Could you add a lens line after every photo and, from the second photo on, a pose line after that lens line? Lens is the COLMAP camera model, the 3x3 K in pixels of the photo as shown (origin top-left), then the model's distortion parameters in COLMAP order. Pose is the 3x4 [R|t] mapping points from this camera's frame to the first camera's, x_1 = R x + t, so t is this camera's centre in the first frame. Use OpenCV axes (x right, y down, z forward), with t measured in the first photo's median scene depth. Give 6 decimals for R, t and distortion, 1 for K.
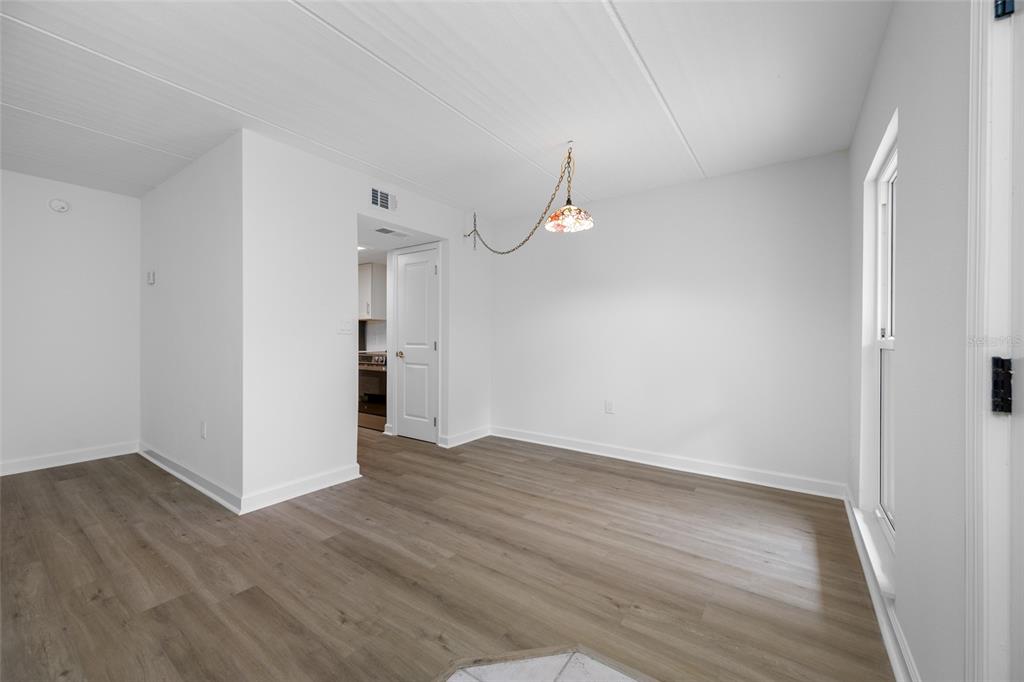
lens RADIAL K [[402.4, 0, 512.3], [0, 402.4, 336.2], [0, 0, 1]] dist [-0.003251, 0.000009]
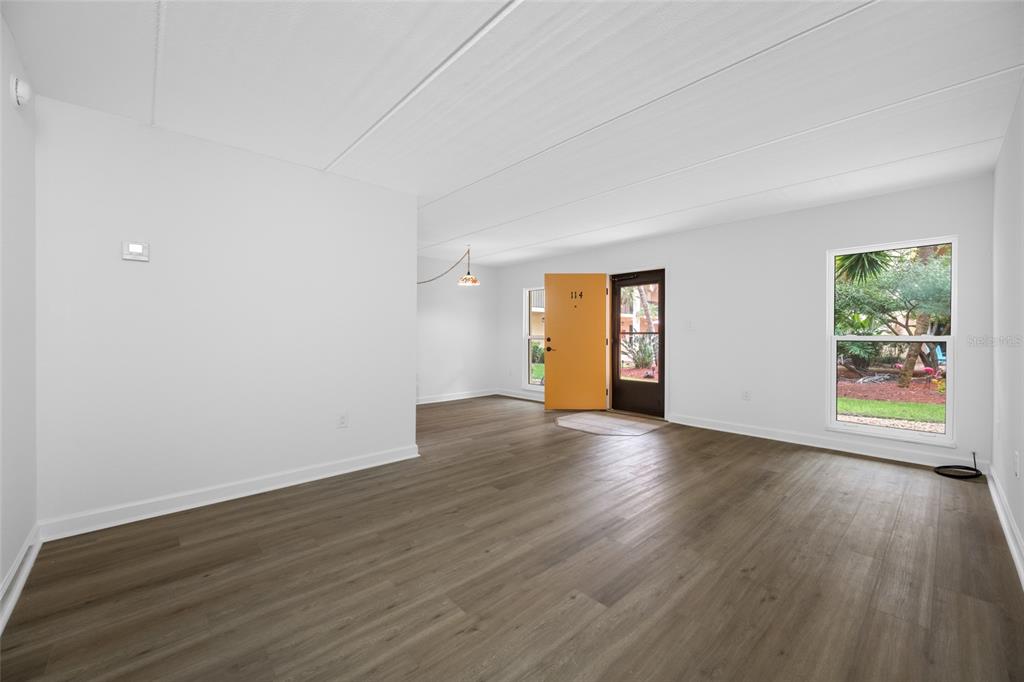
lens RADIAL K [[402.4, 0, 512.3], [0, 402.4, 336.2], [0, 0, 1]] dist [-0.003251, 0.000009]
pose [[0.211409, -0.006790, 0.977374, -1.877693], [0.004806, 0.999971, 0.005908, -0.008644], [-0.977386, 0.003448, 0.211436, 0.309545]]
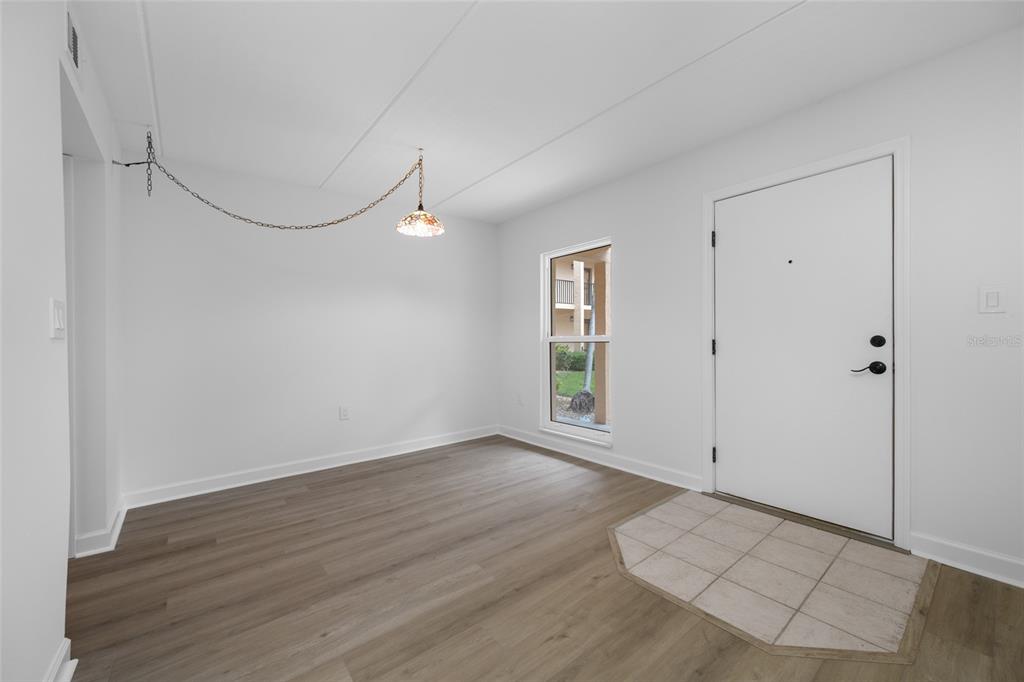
lens RADIAL K [[402.4, 0, 512.3], [0, 402.4, 336.2], [0, 0, 1]] dist [-0.003251, 0.000009]
pose [[0.271229, -0.006355, 0.962494, -0.782771], [0.015026, 0.999884, 0.002368, -0.003743], [-0.962398, 0.013820, 0.271293, 0.486762]]
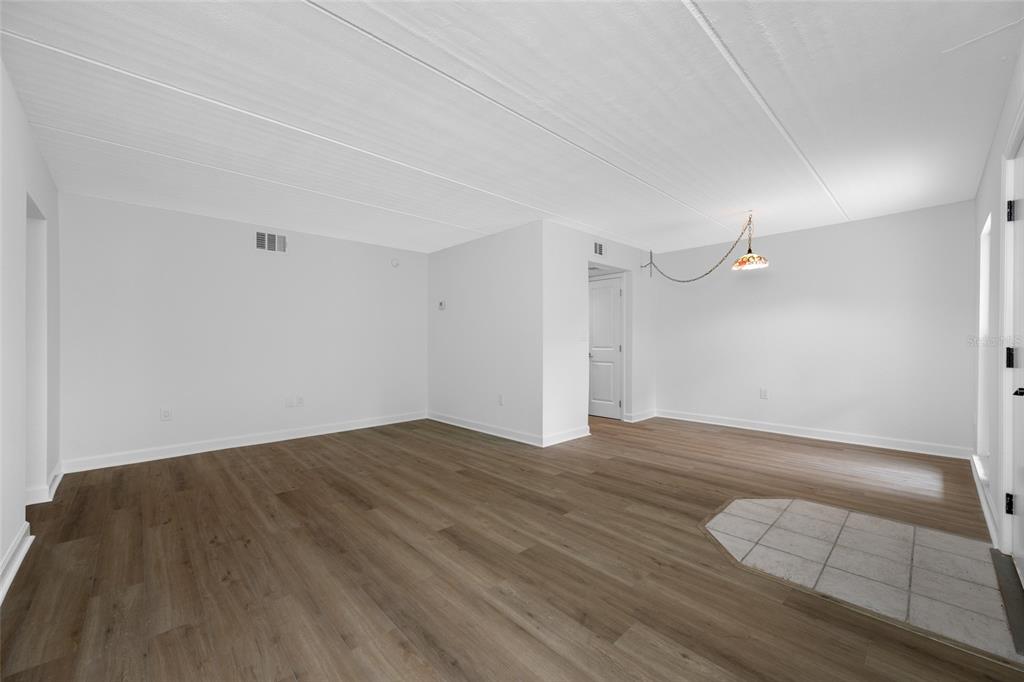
lens RADIAL K [[404.4, 0, 513.9], [0, 404.4, 344.2], [0, 0, 1]] dist [-0.004914, 0.000212]
pose [[0.981024, -0.007037, -0.193756, -0.423779], [0.008153, 0.999954, 0.004962, -0.000481], [0.193712, -0.006447, 0.981037, -0.635357]]
